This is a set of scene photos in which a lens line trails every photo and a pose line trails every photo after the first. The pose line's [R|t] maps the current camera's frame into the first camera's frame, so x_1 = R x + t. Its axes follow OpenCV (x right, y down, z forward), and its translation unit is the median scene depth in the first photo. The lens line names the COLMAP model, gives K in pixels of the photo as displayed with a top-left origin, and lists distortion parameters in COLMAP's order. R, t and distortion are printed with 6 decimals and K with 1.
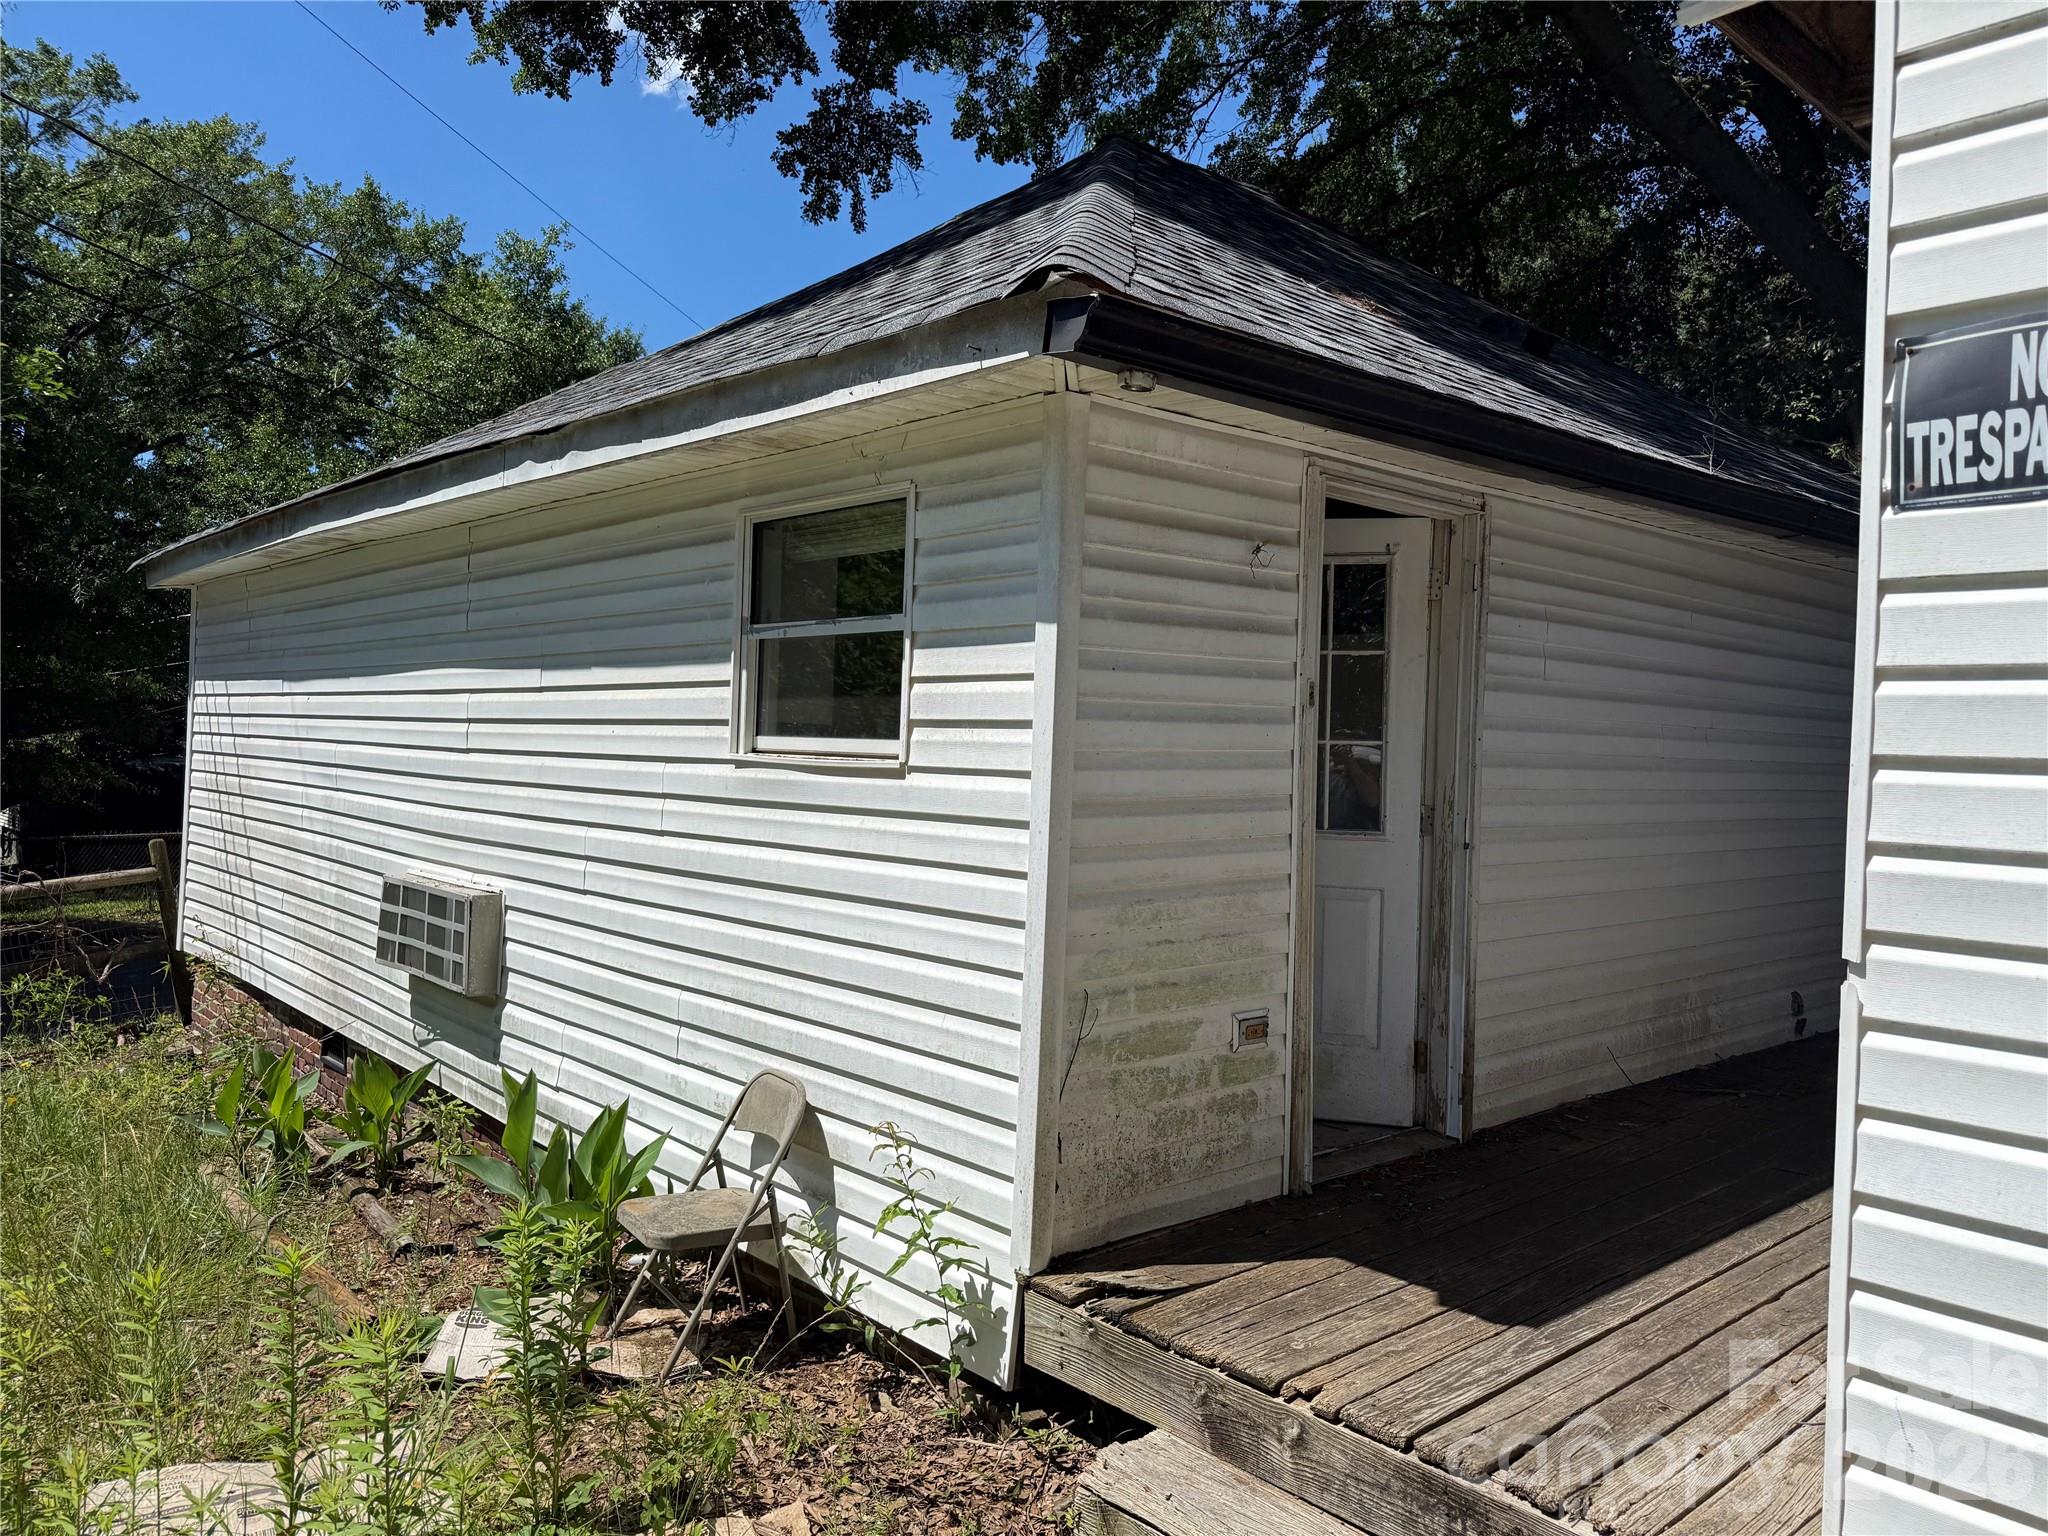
lens RADIAL K [[1450.5, 0, 1025.4], [0, 1450.5, 765.5], [0, 0, 1]] dist [0.020374, -0.029829]
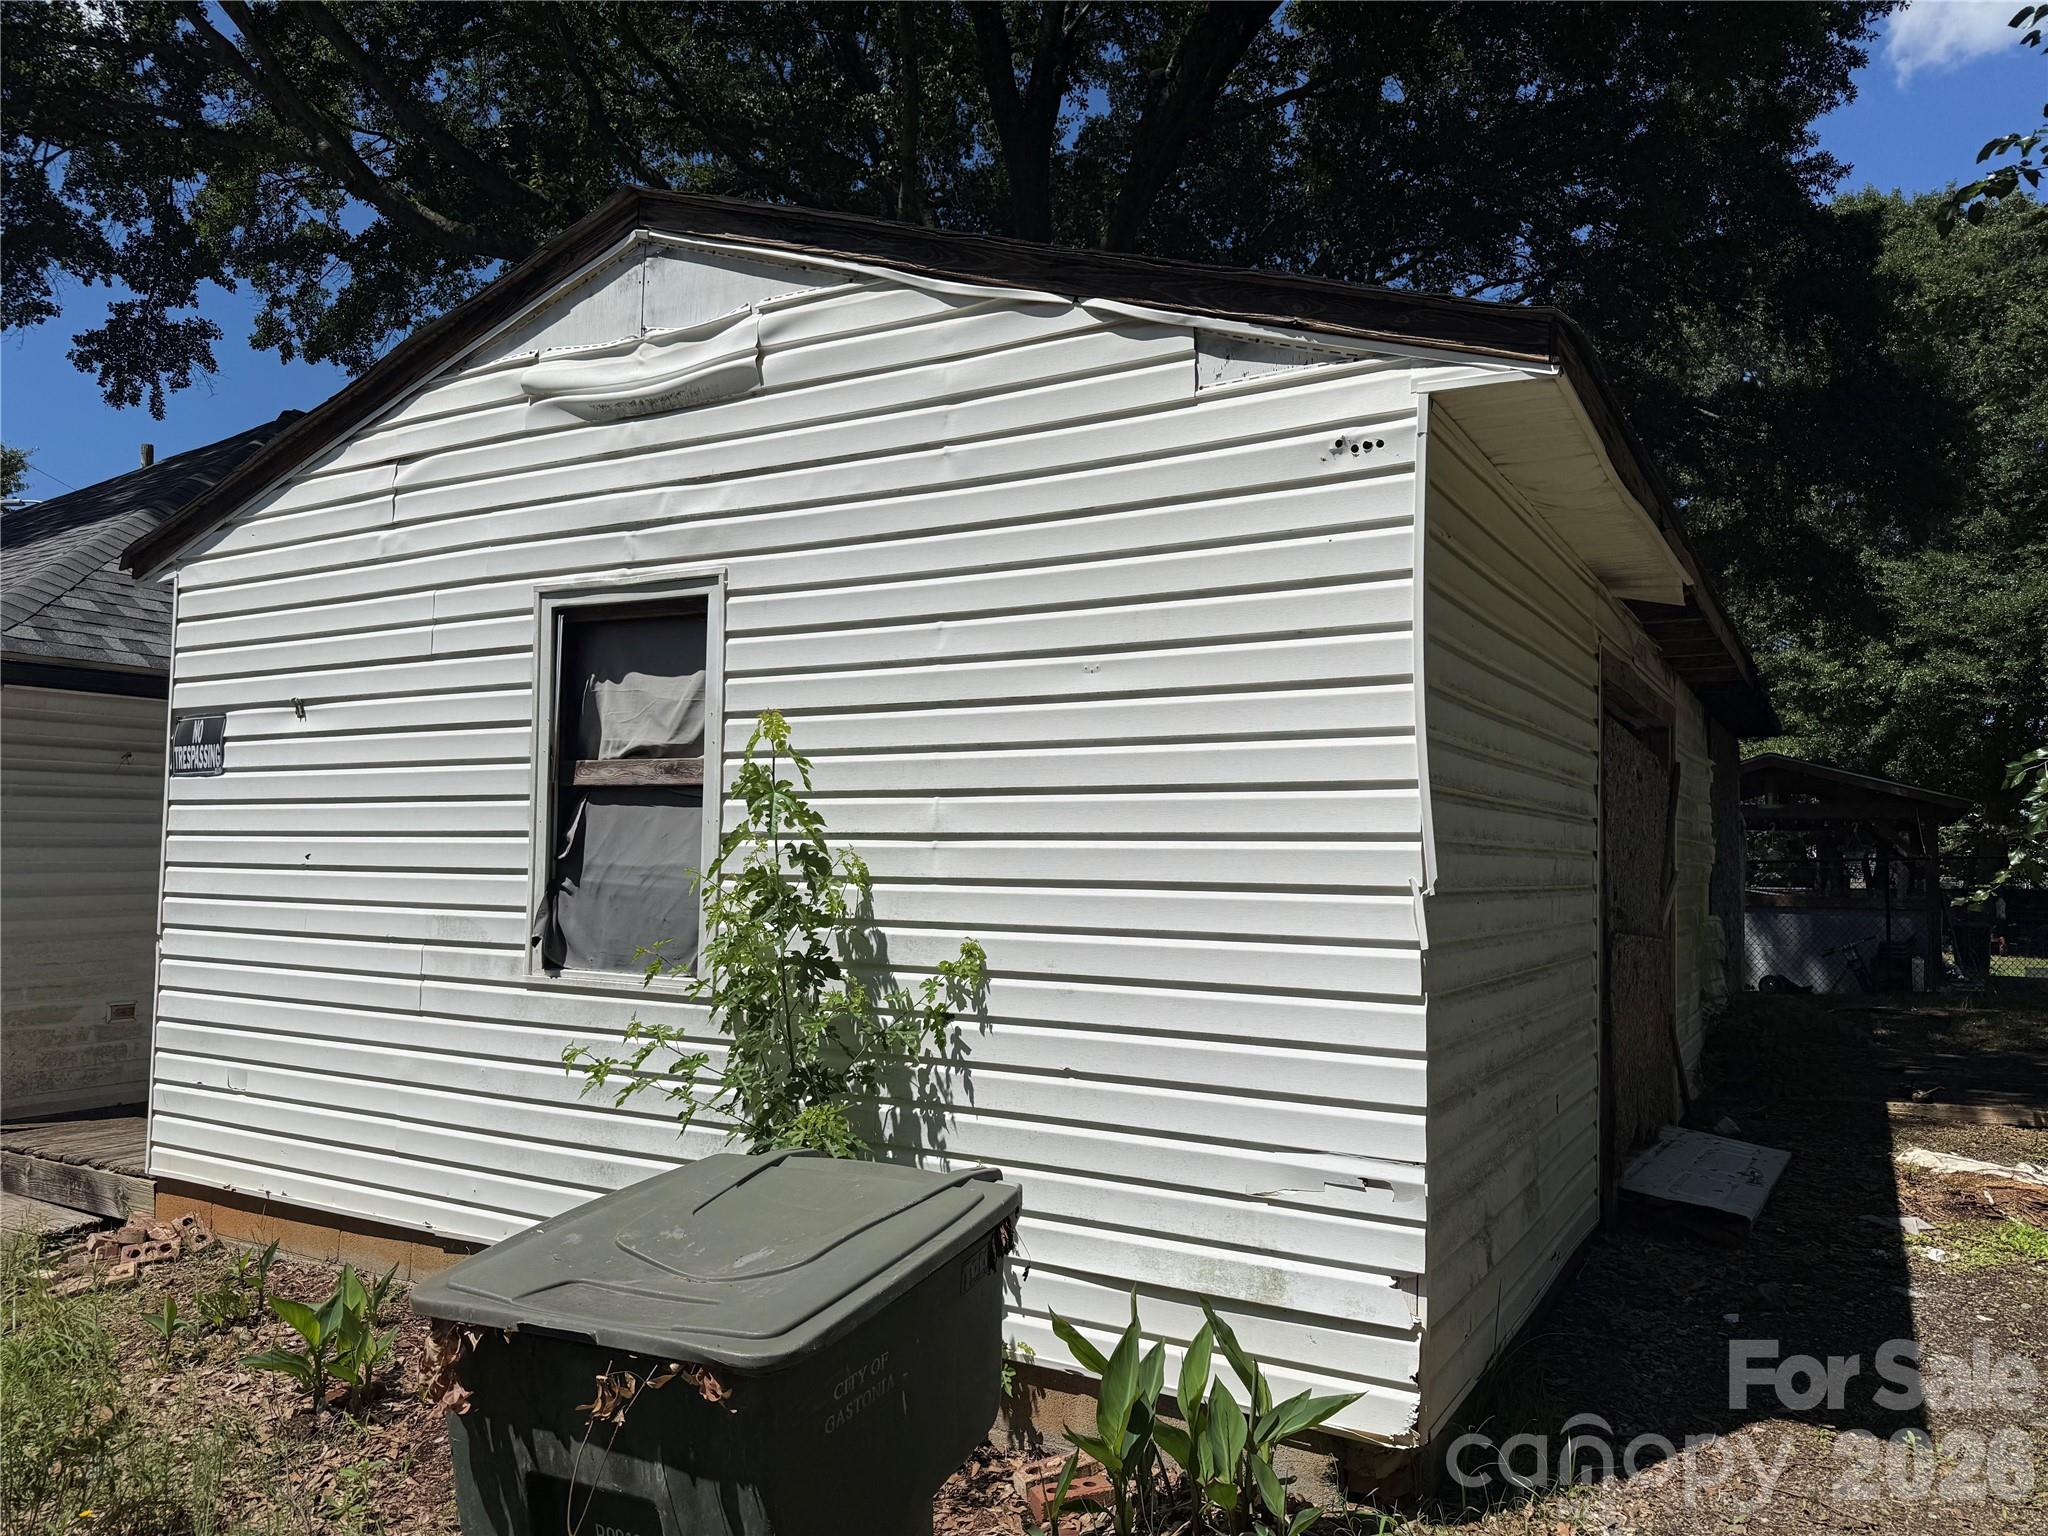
lens RADIAL K [[1450.5, 0, 1030.9], [0, 1450.5, 766.6], [0, 0, 1]] dist [0.020374, -0.029829]
pose [[0.946586, 0.000997, 0.322450, 0.178238], [0.022145, 0.997433, -0.068094, 0.005510], [-0.321690, 0.071598, 0.944134, -0.317697]]
